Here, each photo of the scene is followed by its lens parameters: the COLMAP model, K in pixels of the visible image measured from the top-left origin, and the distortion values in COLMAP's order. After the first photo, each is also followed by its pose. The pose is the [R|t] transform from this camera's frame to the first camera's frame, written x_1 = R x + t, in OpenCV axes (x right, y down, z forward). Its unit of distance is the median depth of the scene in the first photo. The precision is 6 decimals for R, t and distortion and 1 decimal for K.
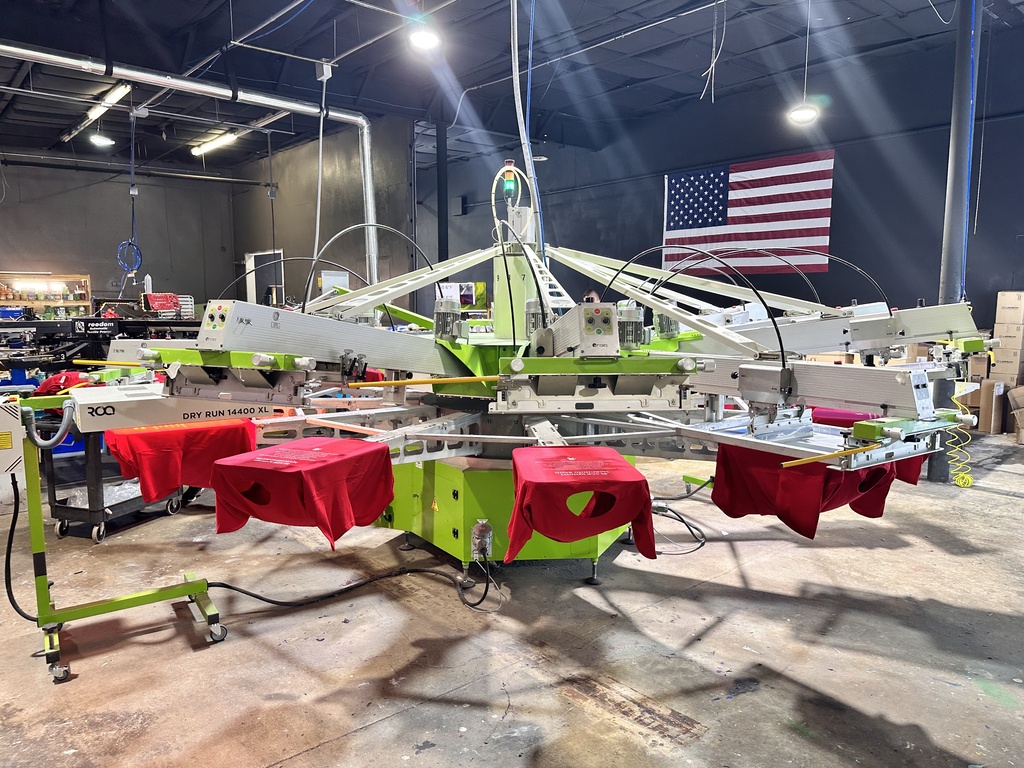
lens RADIAL K [[724.4, 0, 526.1], [0, 724.4, 384.0], [0, 0, 1]] dist [0.021364, -0.006947]
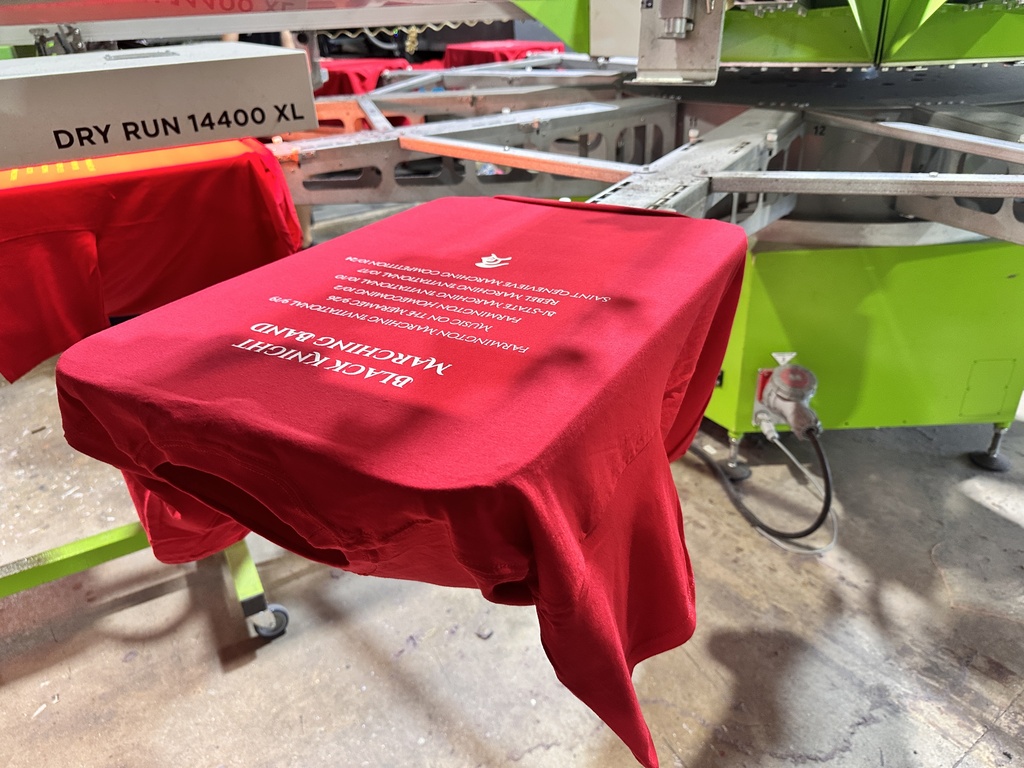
lens RADIAL K [[724.4, 0, 526.1], [0, 724.4, 384.0], [0, 0, 1]] dist [0.021364, -0.006947]
pose [[0.995720, -0.003152, -0.092371, -0.204065], [0.036818, 0.930224, 0.365141, 0.031452], [0.084775, -0.366979, 0.926358, 0.605732]]
